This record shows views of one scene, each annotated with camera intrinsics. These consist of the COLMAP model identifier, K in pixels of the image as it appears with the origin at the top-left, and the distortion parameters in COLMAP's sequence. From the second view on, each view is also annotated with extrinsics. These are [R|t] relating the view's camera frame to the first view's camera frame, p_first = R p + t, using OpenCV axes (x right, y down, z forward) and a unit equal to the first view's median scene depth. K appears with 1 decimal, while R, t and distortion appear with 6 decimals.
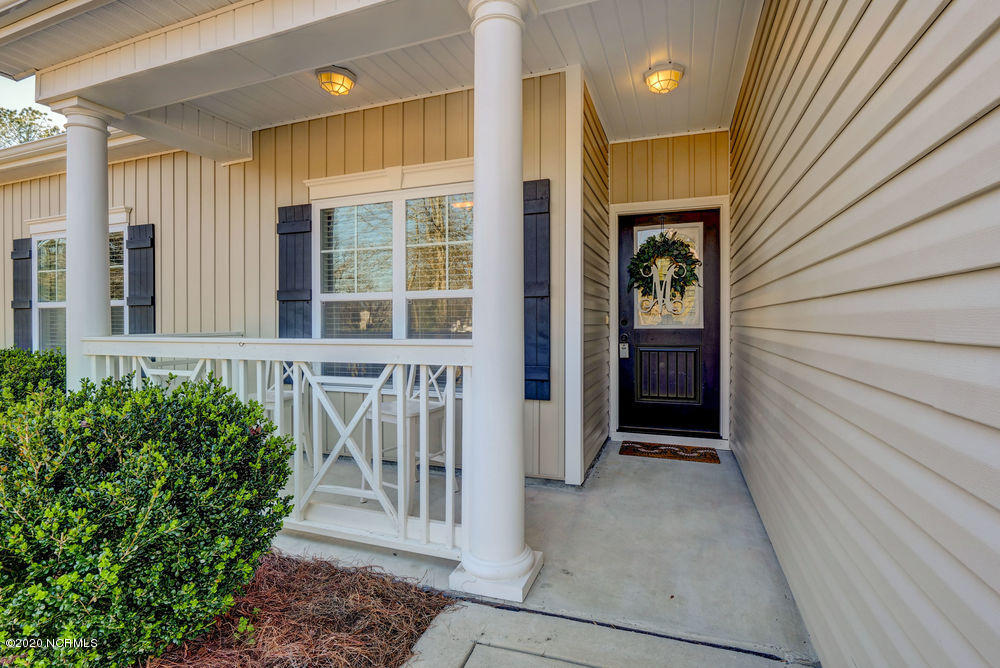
lens RADIAL K [[471.6, 0, 499.9], [0, 471.6, 322.0], [0, 0, 1]] dist [-0.000302, 0.000057]
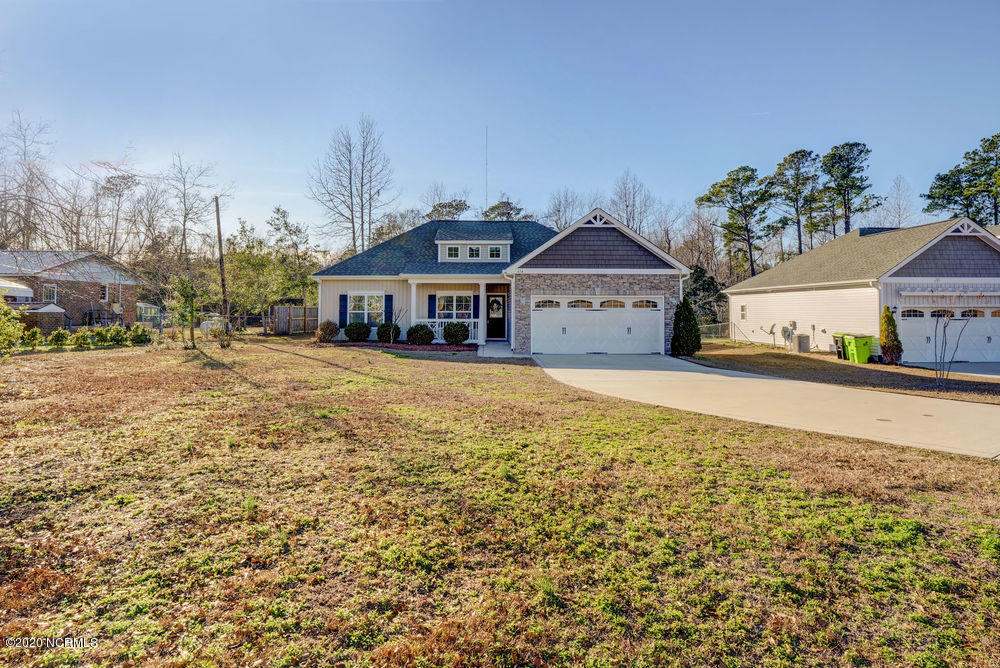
lens RADIAL K [[551.7, 0, 502.0], [0, 551.7, 293.2], [0, 0, 1]] dist [-0.001570, 0.000283]
pose [[0.924329, 0.013563, 0.381356, -2.088988], [-0.002304, 0.999548, -0.029965, -0.075841], [-0.381590, 0.026818, 0.923943, -5.096637]]
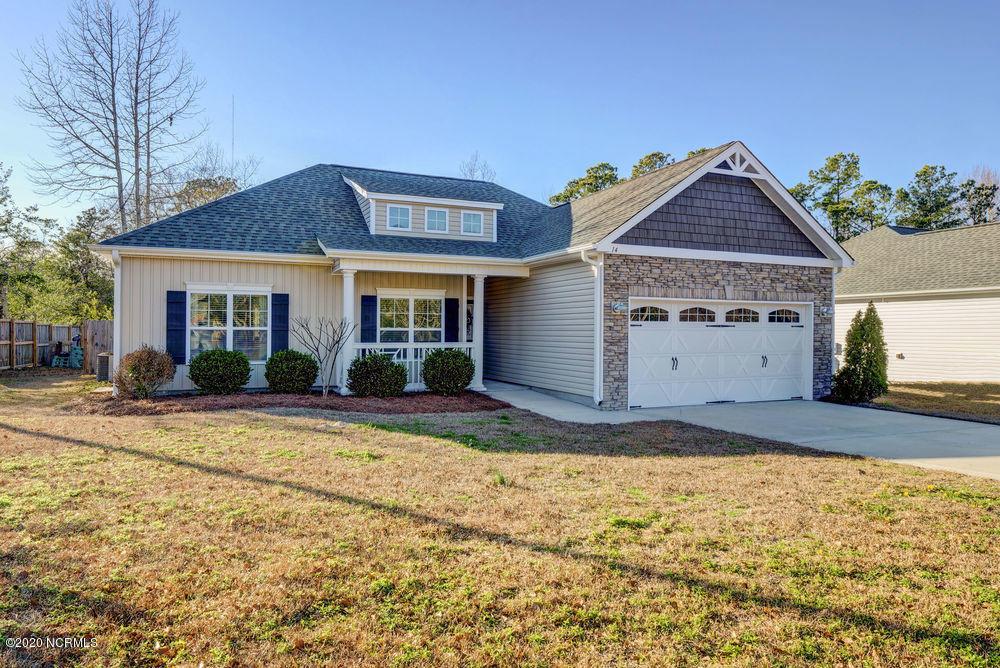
lens RADIAL K [[631.8, 0, 500.0], [0, 631.8, 334.0], [0, 0, 1]] dist [0.002397, 0.000687]
pose [[0.714586, 0.001516, 0.699546, -2.462055], [-0.004679, 0.999986, 0.002613, -0.033725], [-0.699532, -0.005140, 0.714583, -2.174595]]
